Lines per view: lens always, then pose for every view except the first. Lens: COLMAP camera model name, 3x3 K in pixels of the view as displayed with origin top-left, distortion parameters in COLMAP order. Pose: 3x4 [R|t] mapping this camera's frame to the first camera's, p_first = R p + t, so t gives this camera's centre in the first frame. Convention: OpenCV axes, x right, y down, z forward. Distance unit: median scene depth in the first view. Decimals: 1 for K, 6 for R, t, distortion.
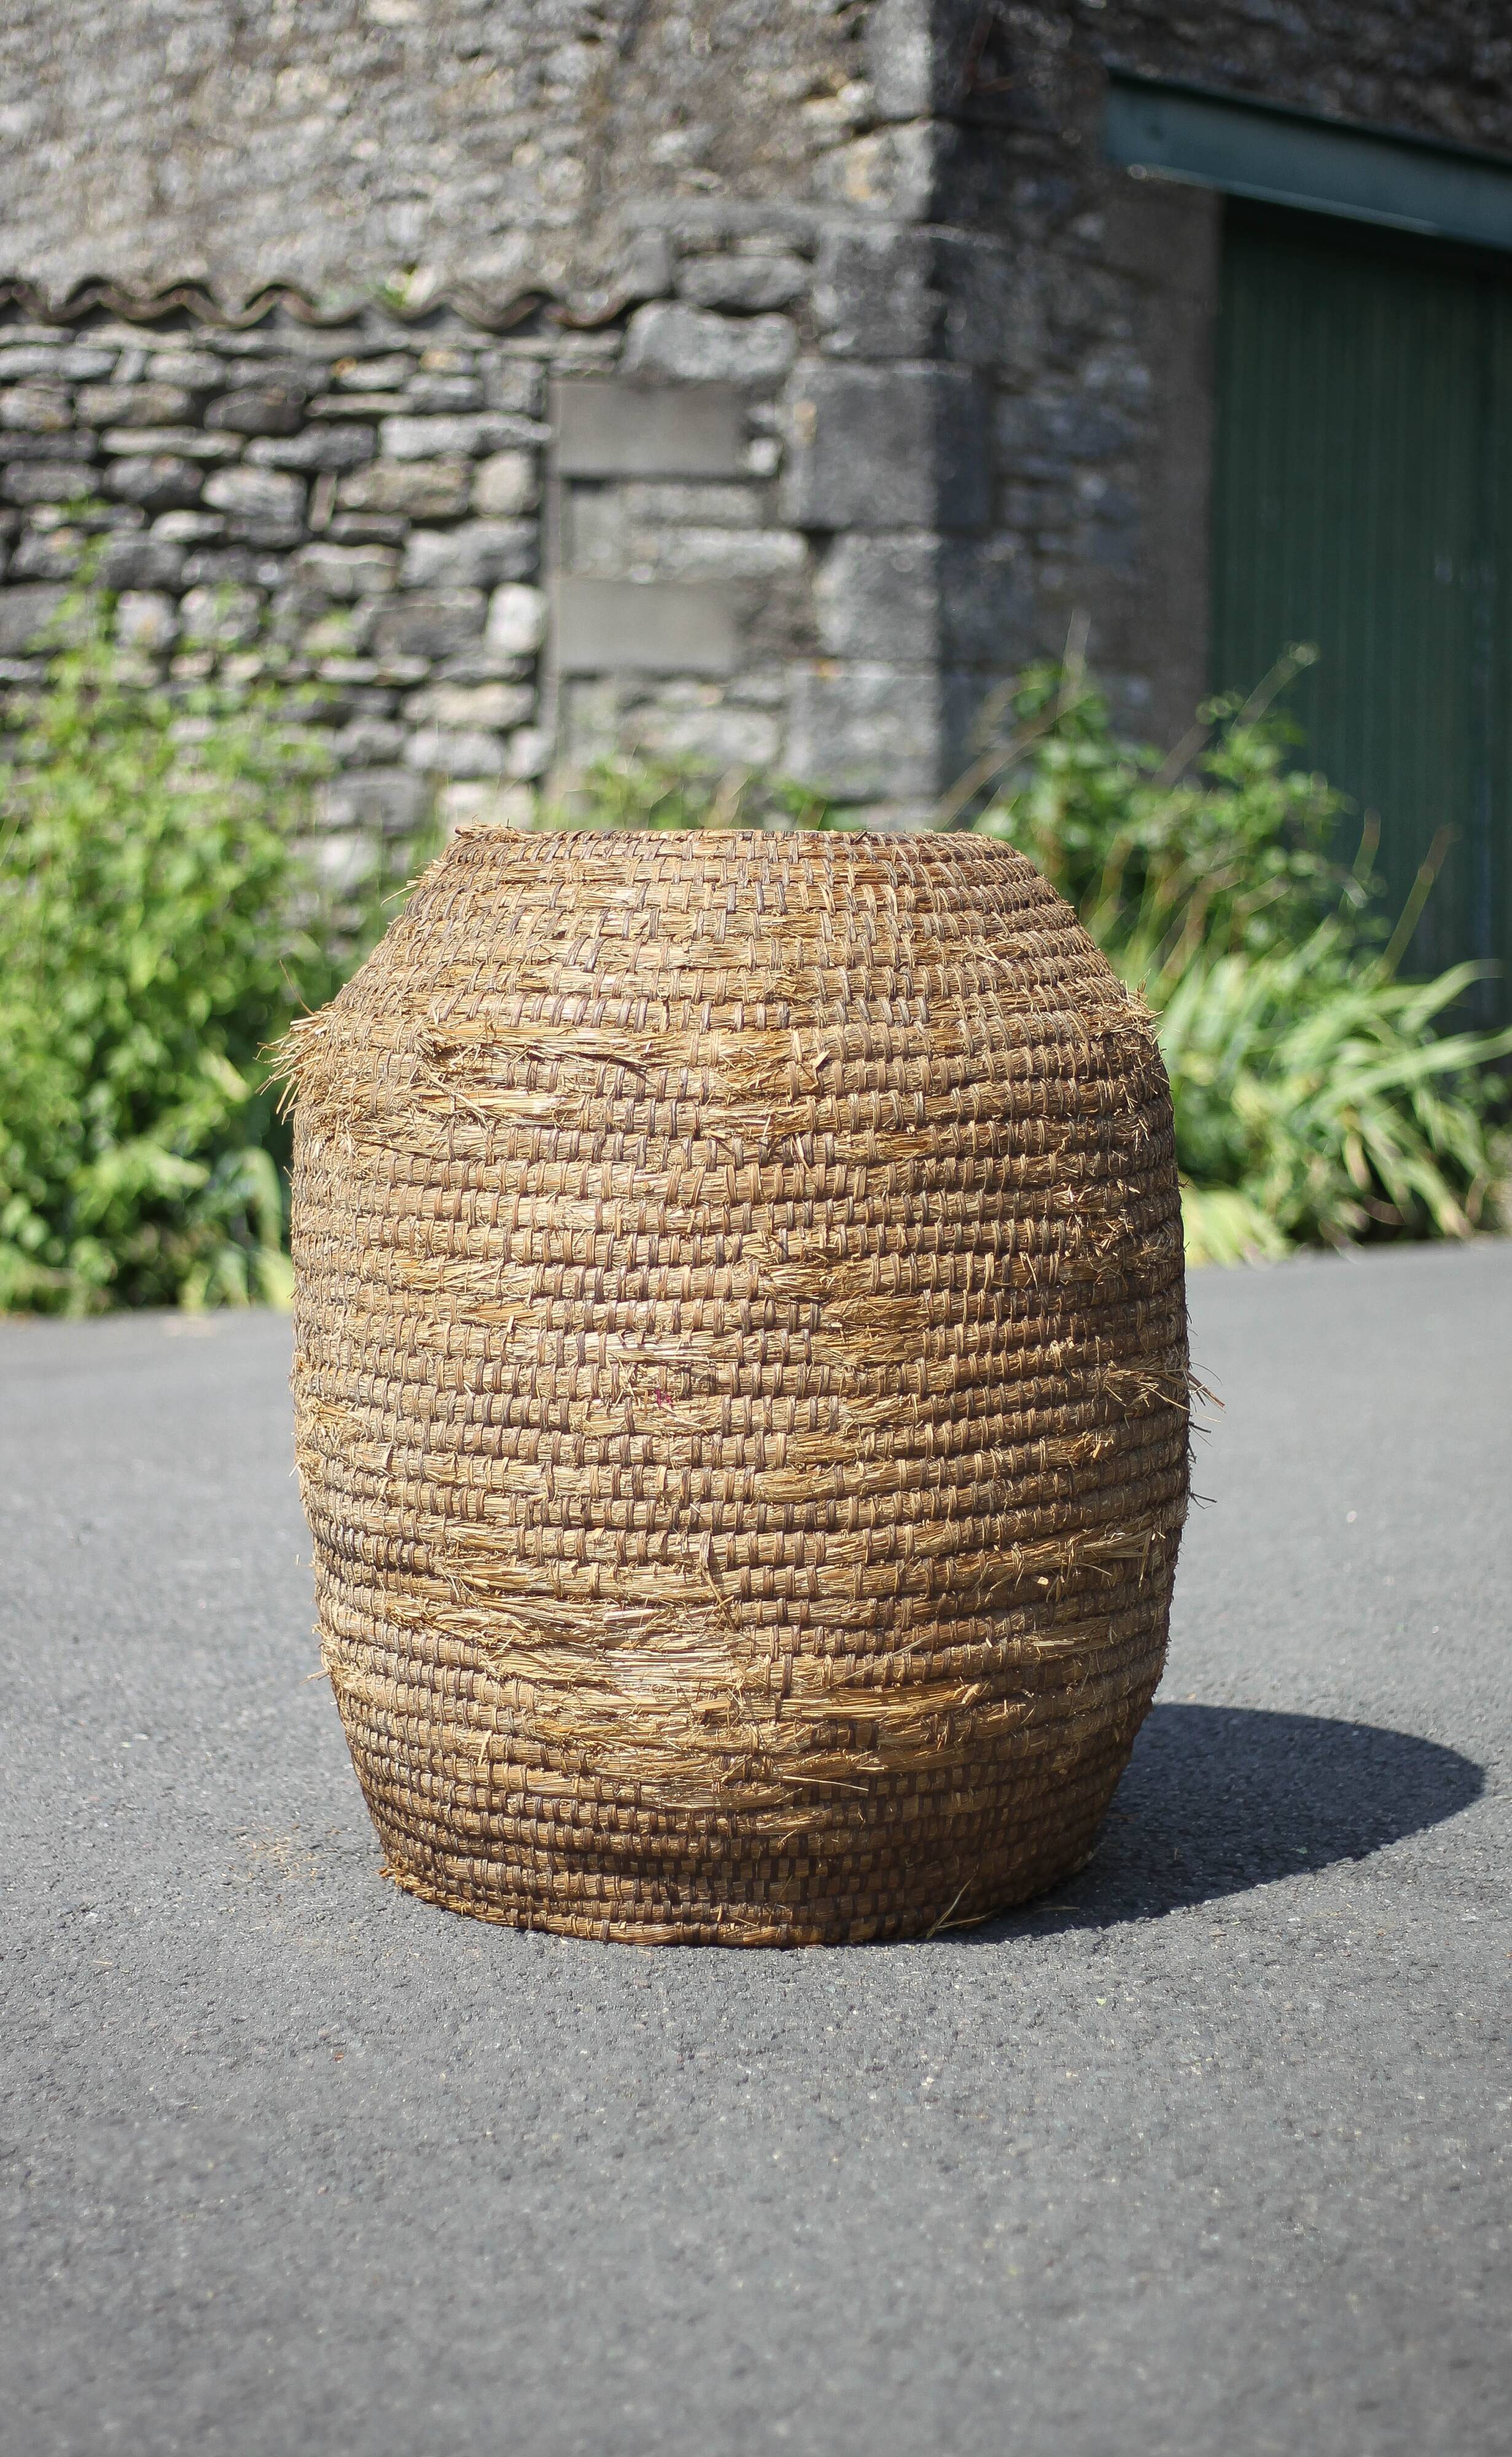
lens RADIAL K [[4717.3, 0, 726.7], [0, 4717.3, 1223.3], [0, 0, 1]] dist [-0.099732, -0.120128]
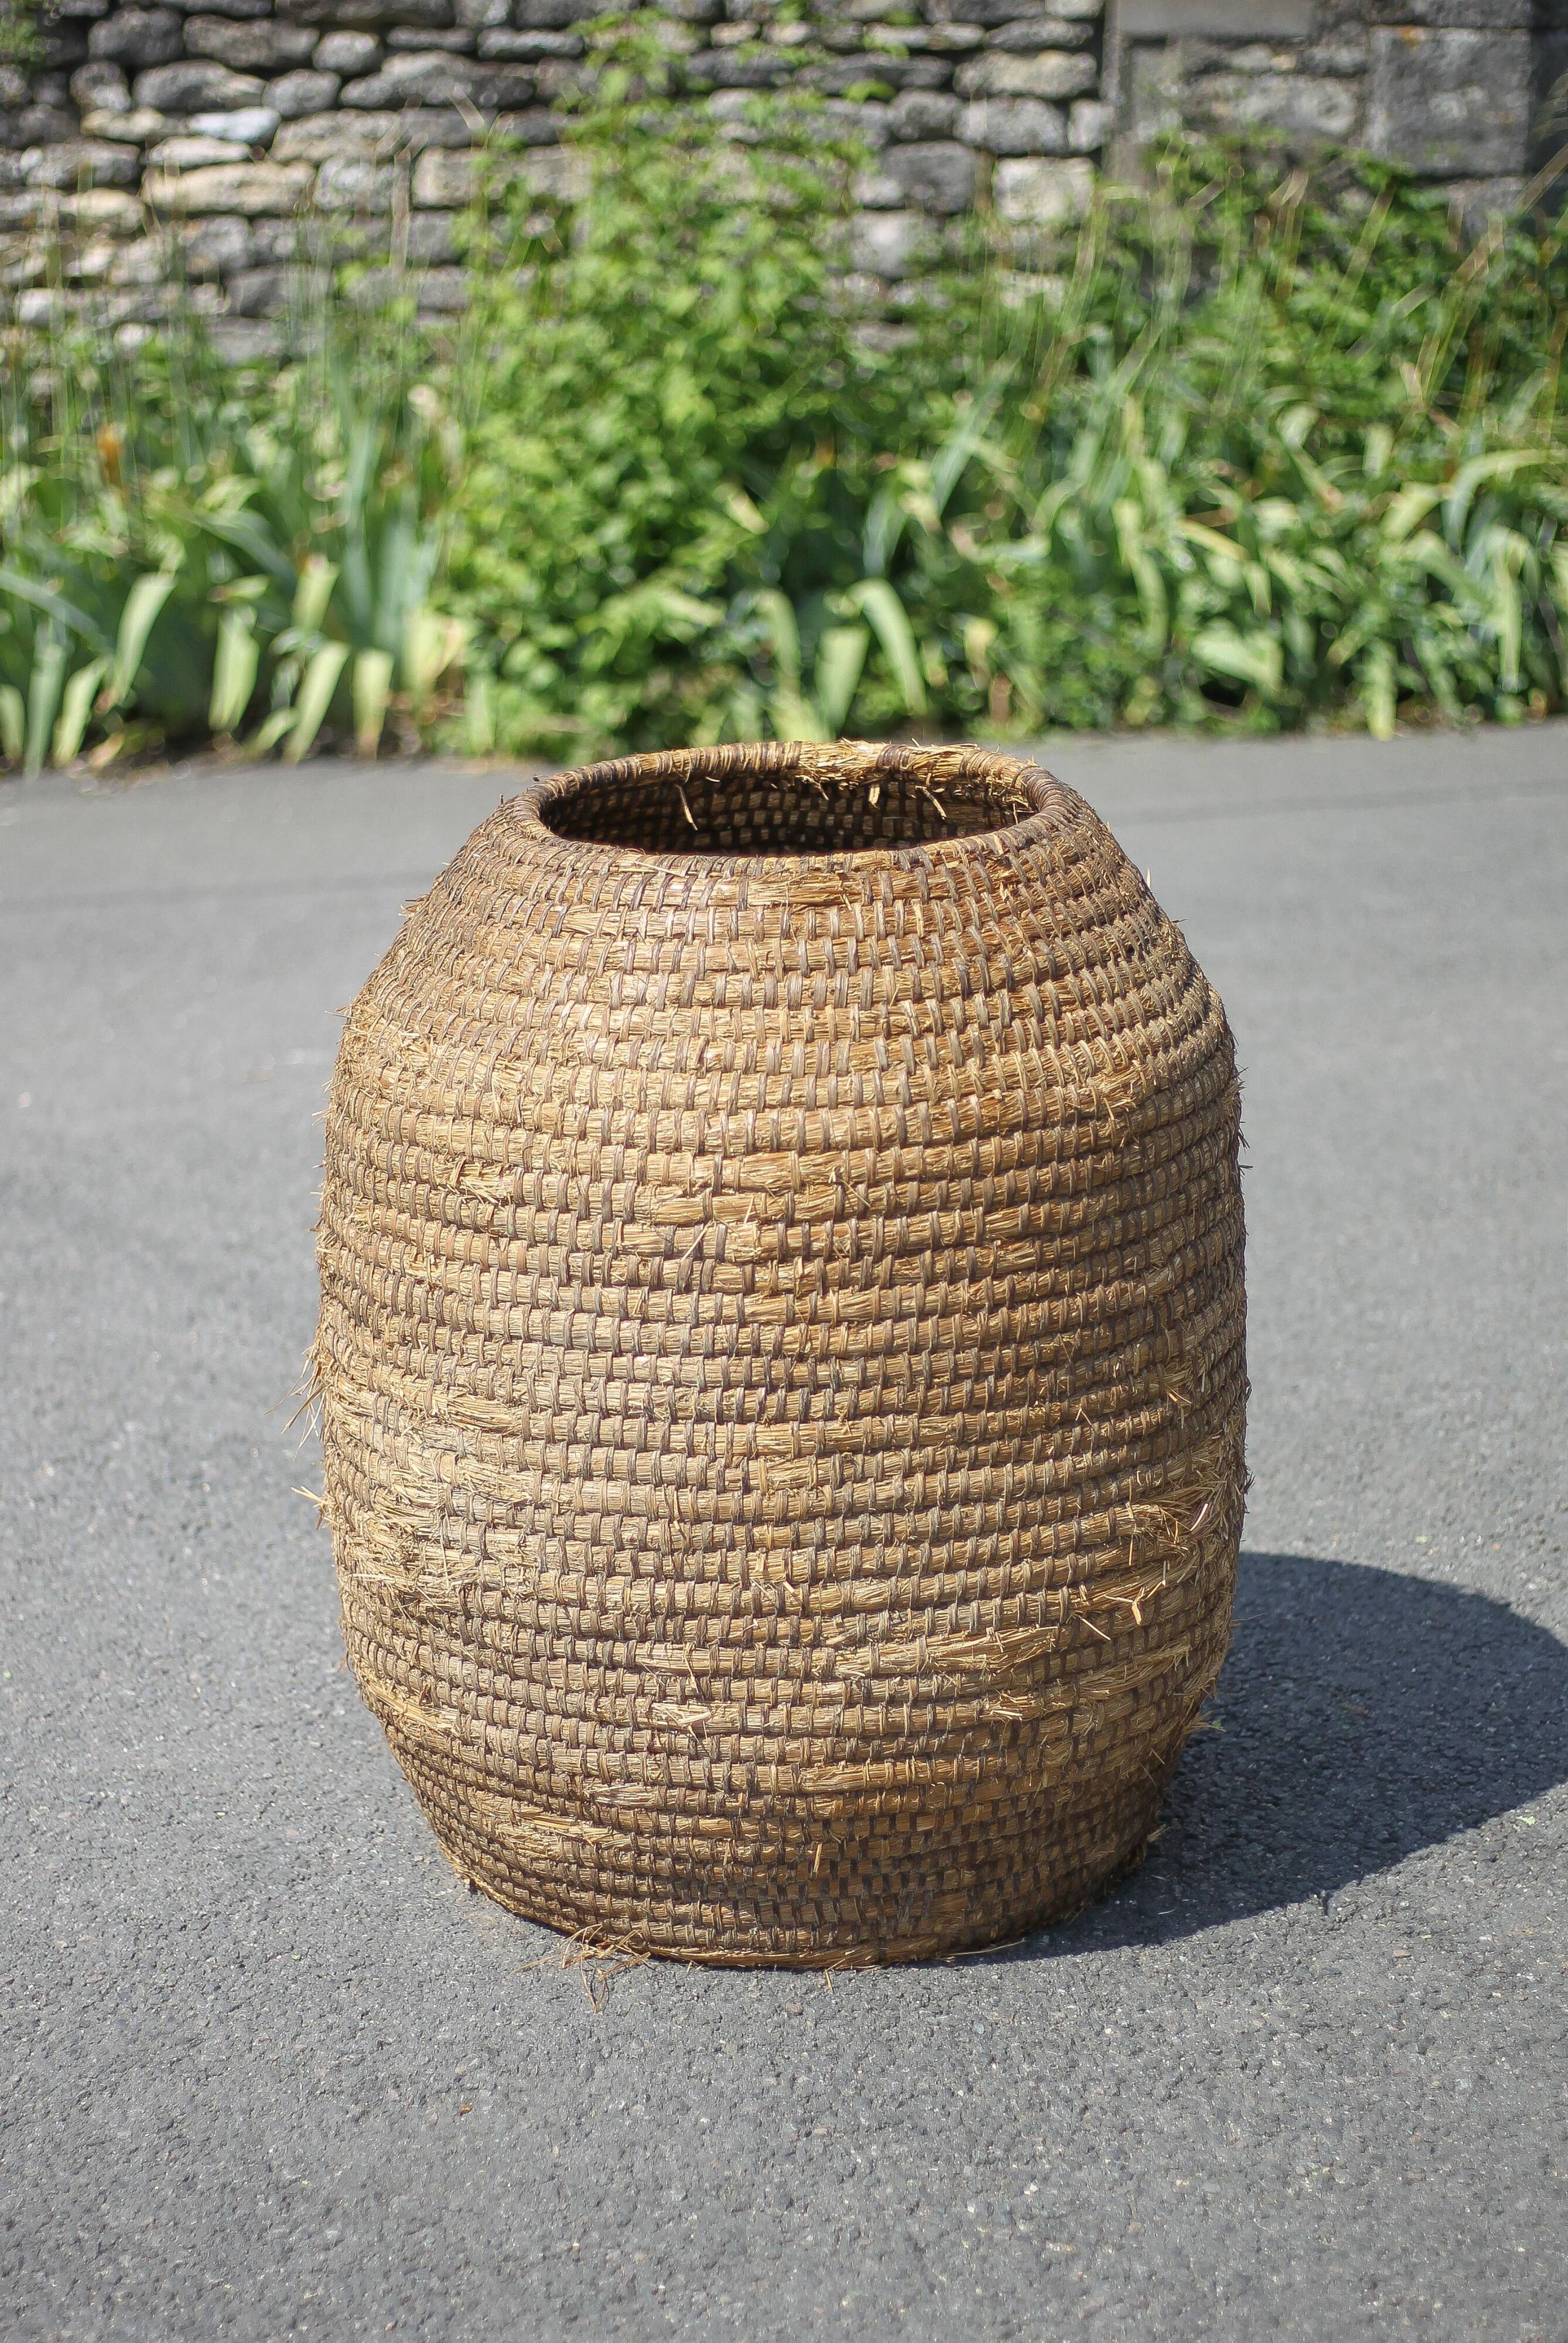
lens RADIAL K [[4872.5, 0, 734.8], [0, 4872.5, 1262.4], [0, 0, 1]] dist [-0.128040, 0.208156]
pose [[0.988322, 0.035595, -0.148167, 0.115316], [-0.005944, 0.980600, 0.195927, -0.193708], [0.152267, -0.192759, 0.969360, 0.027437]]
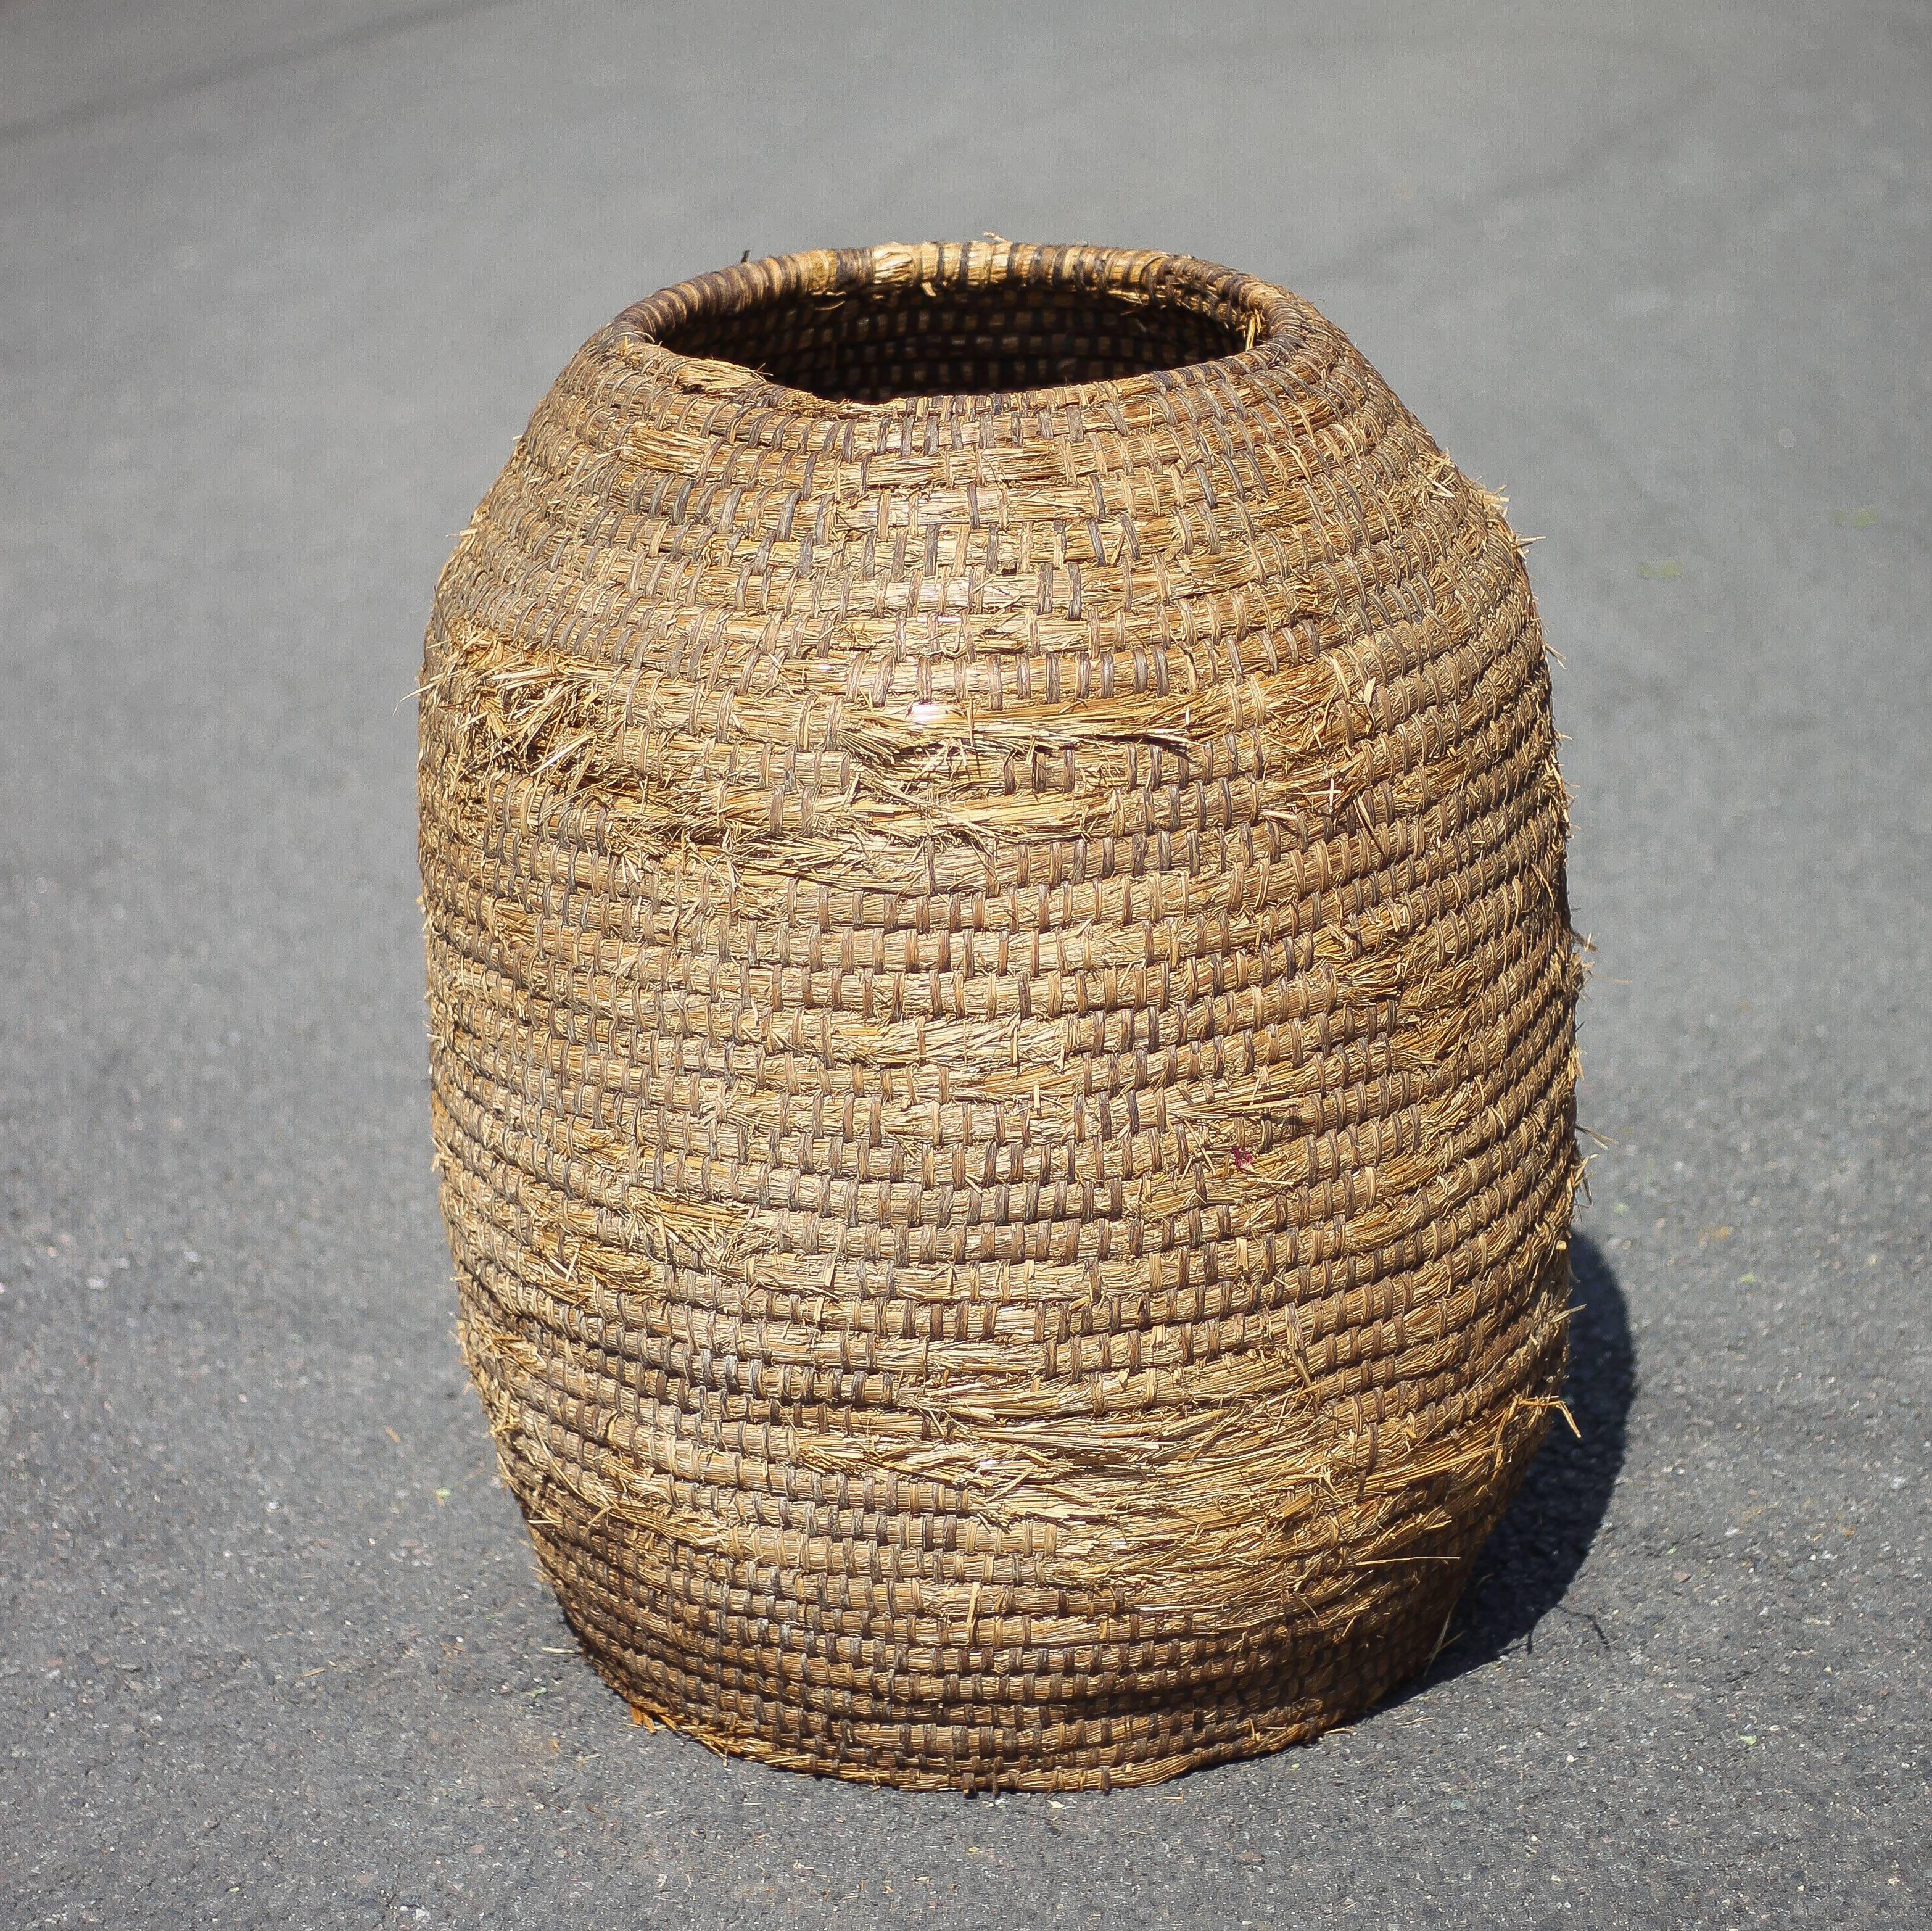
lens RADIAL K [[5680.9, 0, 969.7], [0, 5680.9, 786.9], [0, 0, 1]] dist [-0.061407, -0.726888]
pose [[0.856408, -0.181363, 0.483398, -0.483190], [0.073630, 0.969605, 0.233333, -0.238531], [-0.511023, -0.164236, 0.843731, 0.242277]]
